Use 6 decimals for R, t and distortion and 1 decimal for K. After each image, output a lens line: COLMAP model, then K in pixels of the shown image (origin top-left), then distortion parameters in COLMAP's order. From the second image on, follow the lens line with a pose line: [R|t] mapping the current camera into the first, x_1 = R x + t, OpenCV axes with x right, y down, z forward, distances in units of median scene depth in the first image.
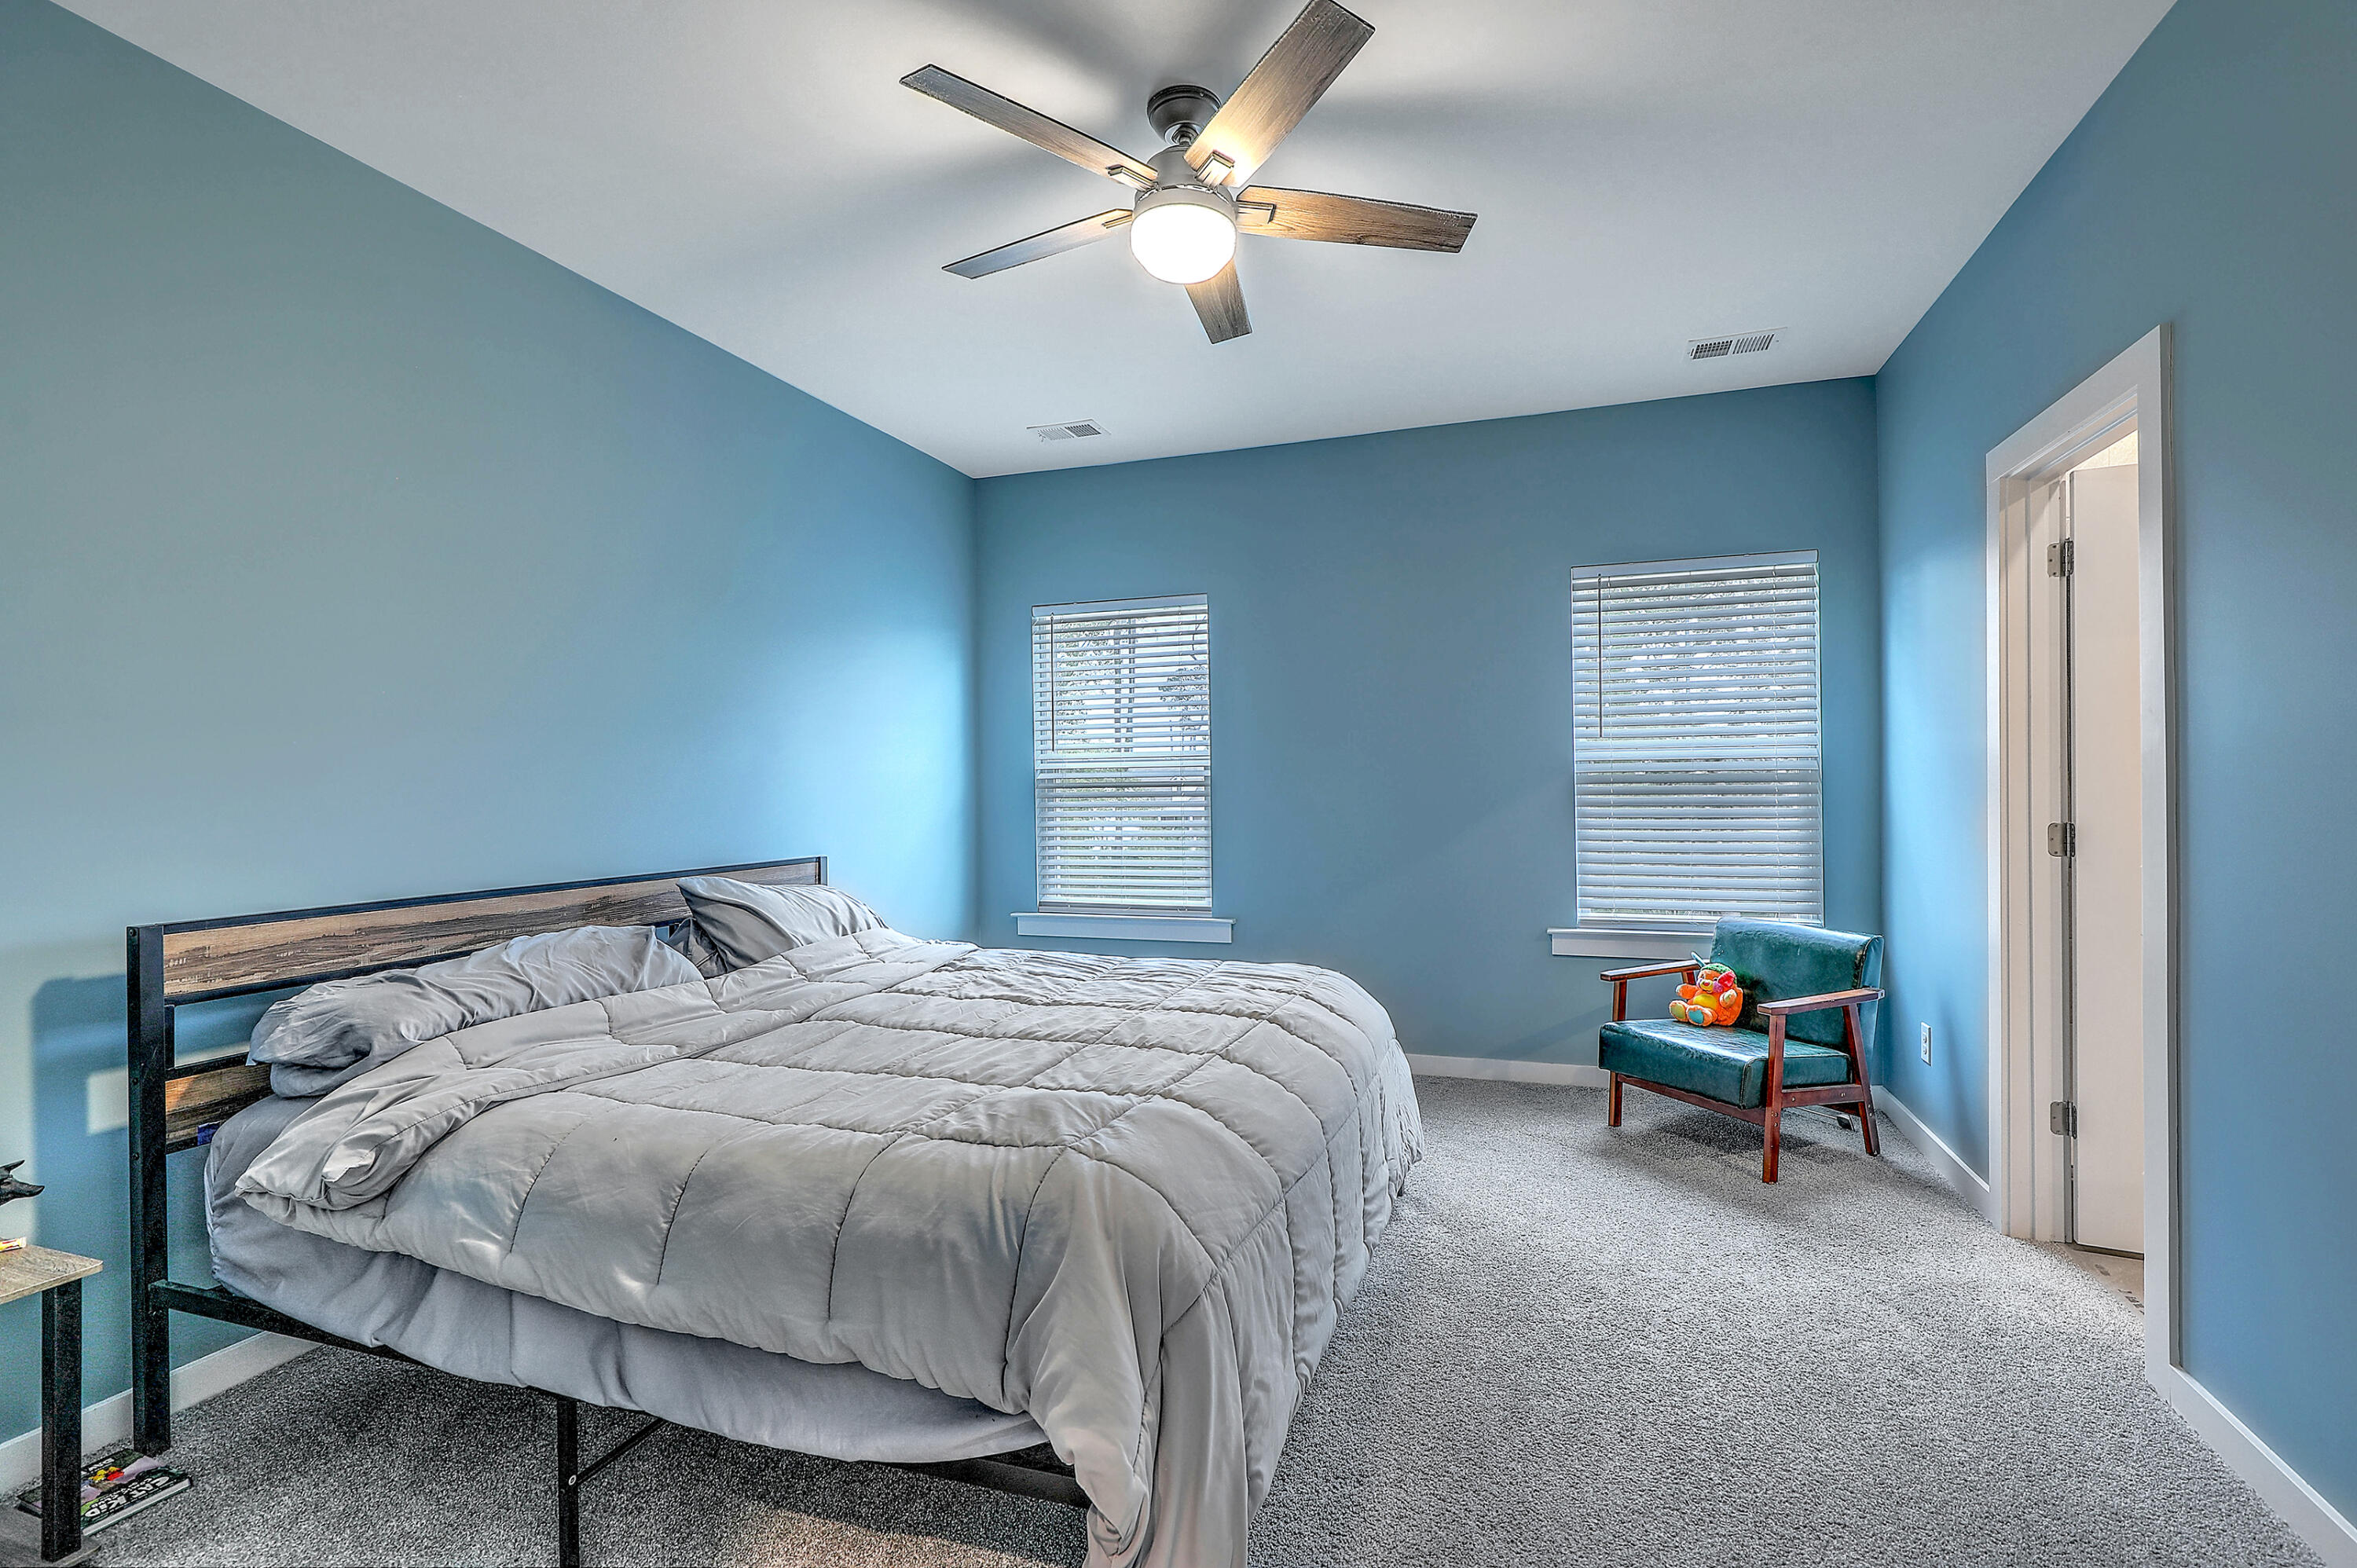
lens RADIAL K [[1070.8, 0, 1192.1], [0, 1070.8, 785.7], [0, 0, 1]] dist [0.002419, 0.000450]
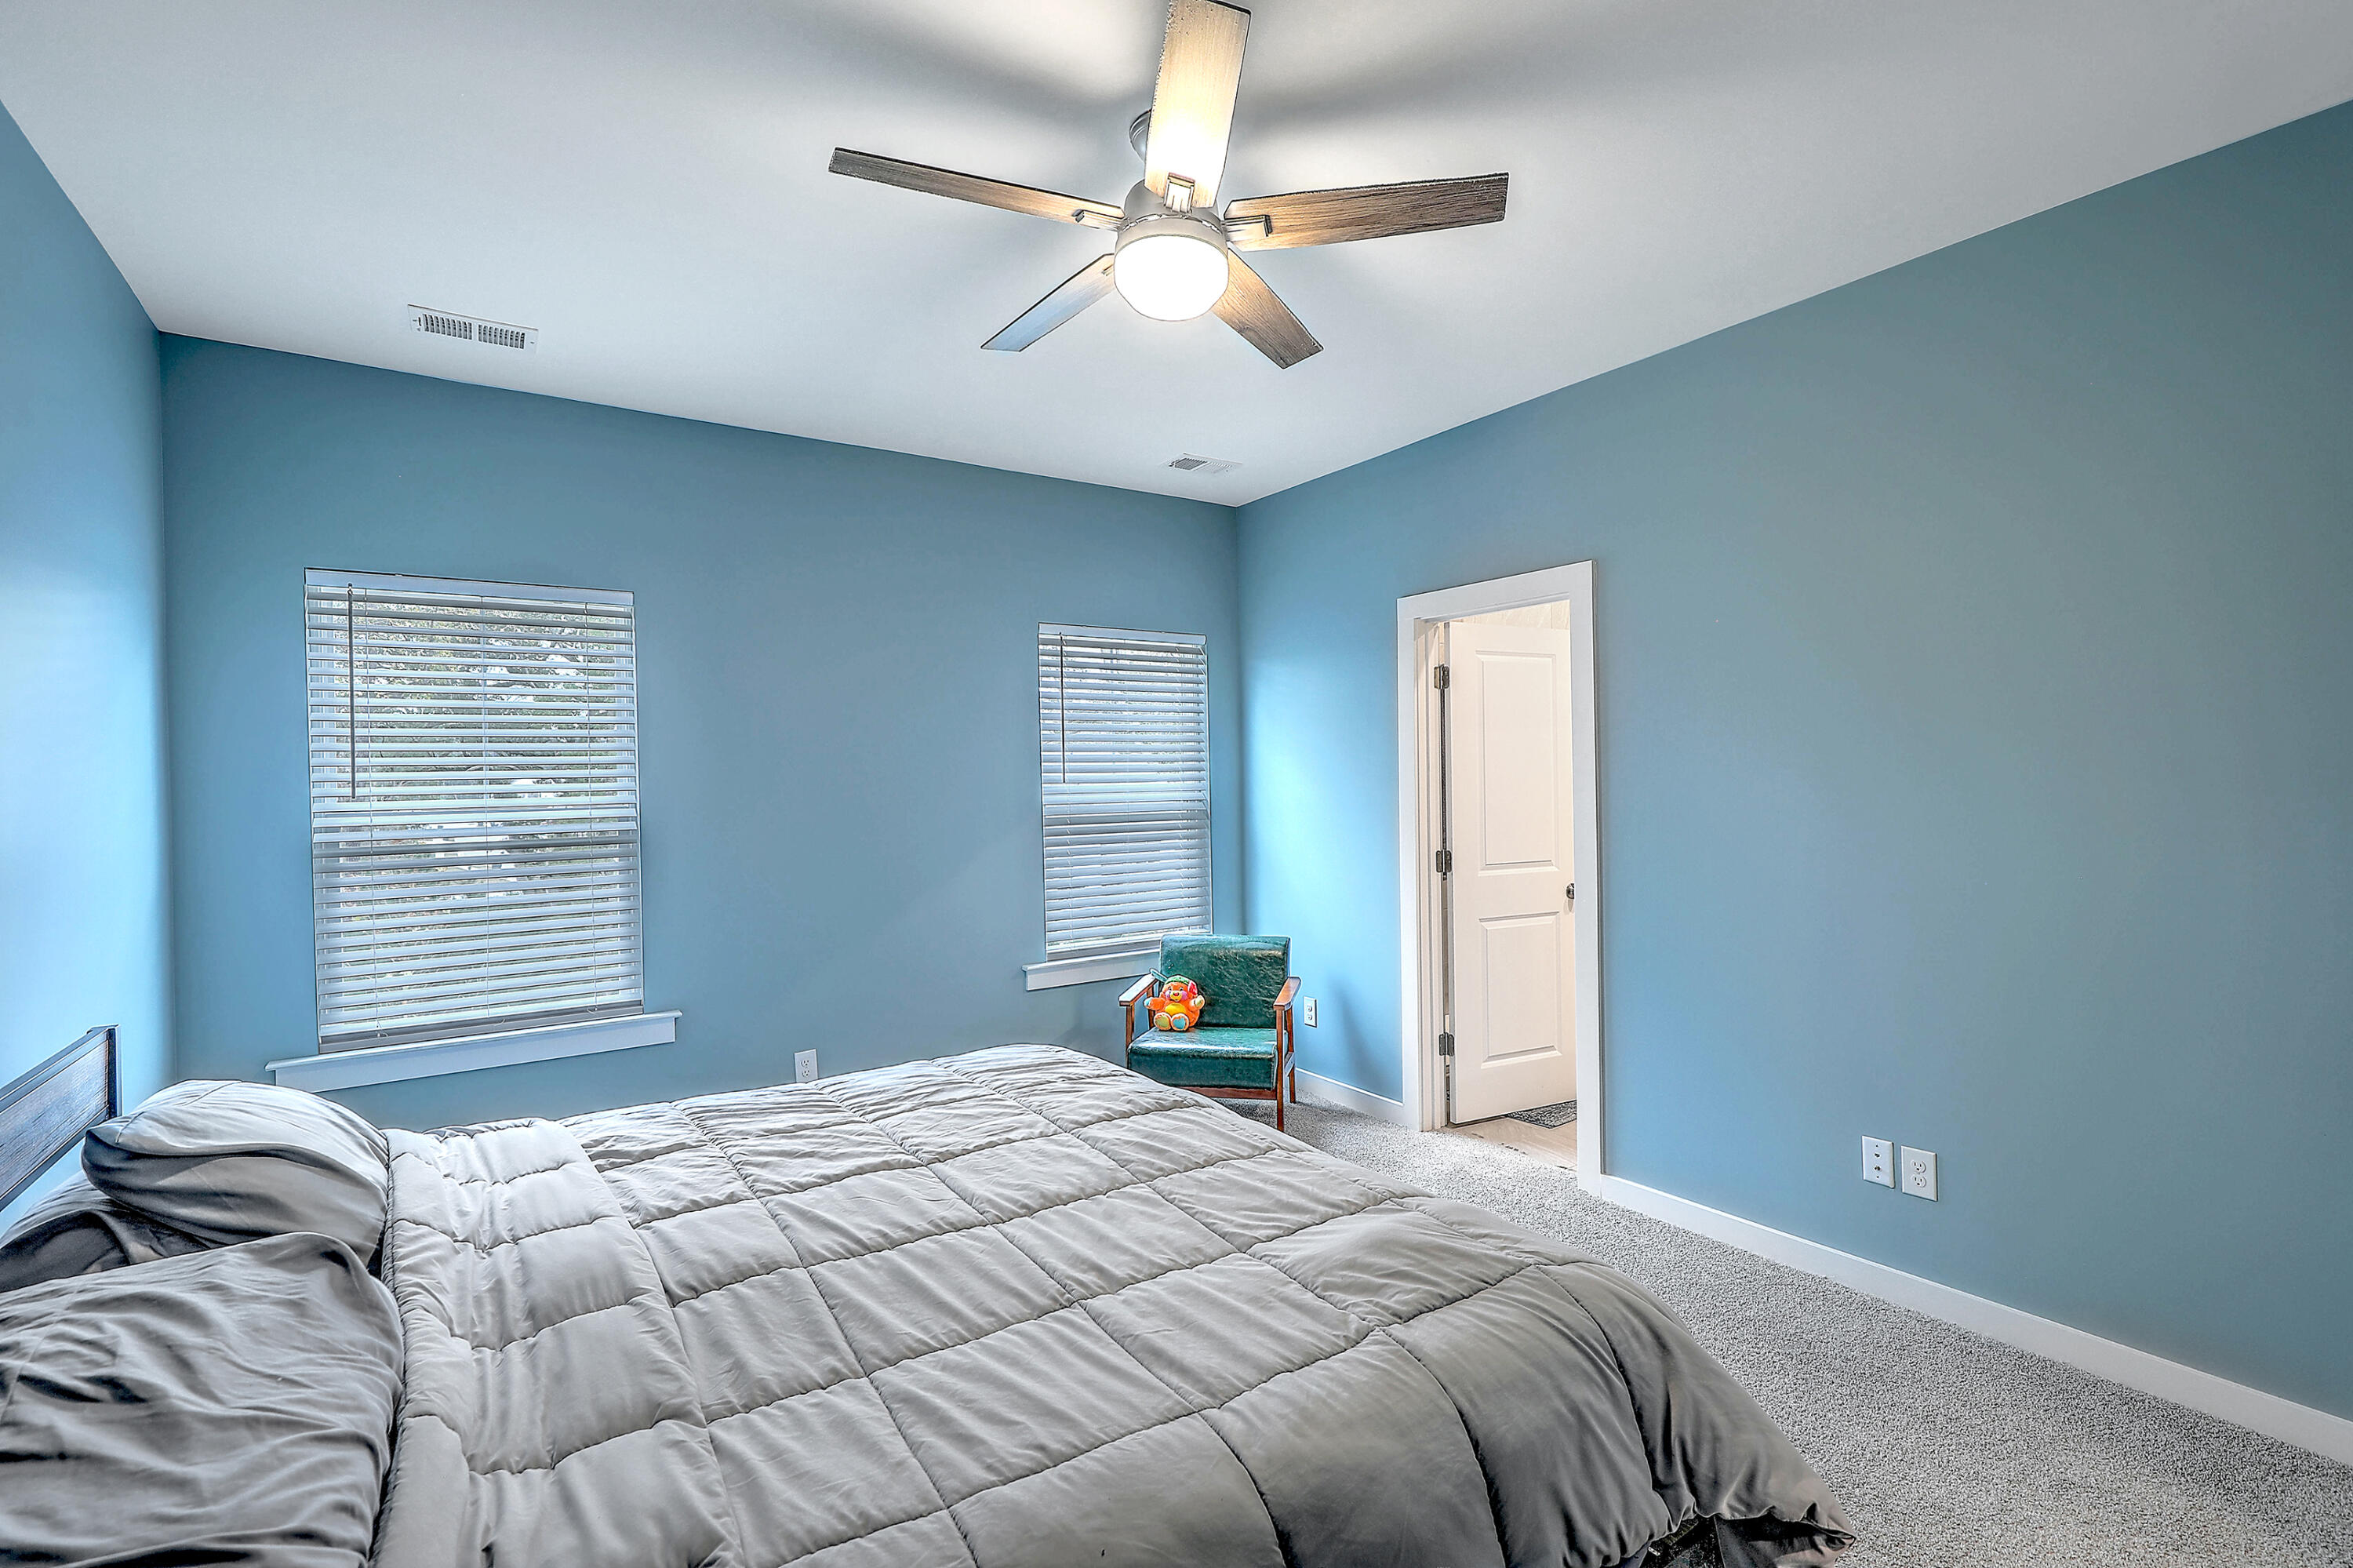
lens RADIAL K [[1069.0, 0, 1189.6], [0, 1069.0, 781.0], [0, 0, 1]] dist [0.002419, 0.000450]
pose [[0.598185, -0.002191, 0.801355, -0.471544], [0.012732, 0.999896, -0.006770, -0.043837], [-0.801257, 0.014253, 0.598151, 0.287344]]
